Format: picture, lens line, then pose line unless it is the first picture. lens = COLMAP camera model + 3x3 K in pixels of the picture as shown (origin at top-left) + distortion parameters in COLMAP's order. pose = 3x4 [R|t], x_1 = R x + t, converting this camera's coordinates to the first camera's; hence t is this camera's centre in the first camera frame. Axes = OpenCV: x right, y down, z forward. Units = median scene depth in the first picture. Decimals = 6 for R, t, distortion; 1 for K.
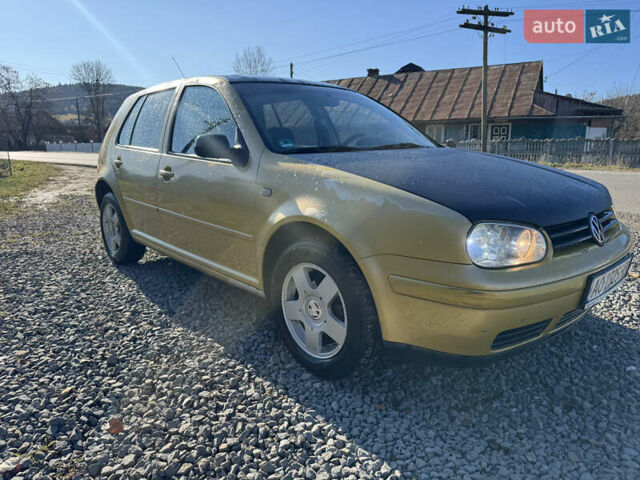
lens RADIAL K [[464.6, 0, 326.4], [0, 464.6, 235.9], [0, 0, 1]] dist [0.051109, -0.061634]
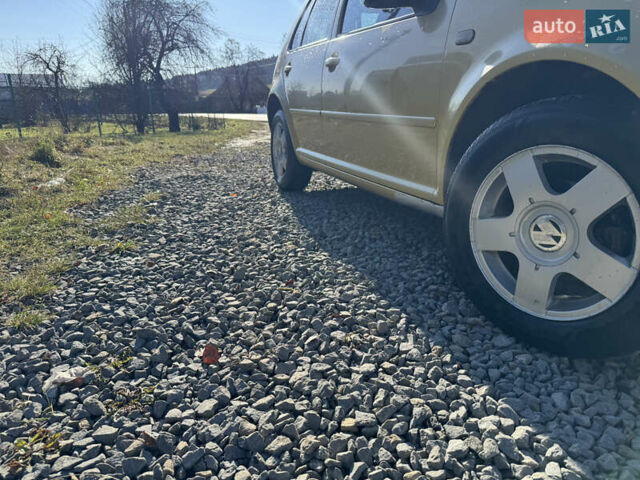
lens RADIAL K [[464.6, 0, 325.6], [0, 464.6, 241.1], [0, 0, 1]] dist [0.051109, -0.061634]
pose [[0.923175, 0.106323, -0.369382, -0.048333], [-0.077949, 0.992800, 0.090955, 0.151296], [0.376393, -0.055175, 0.924816, 0.403243]]
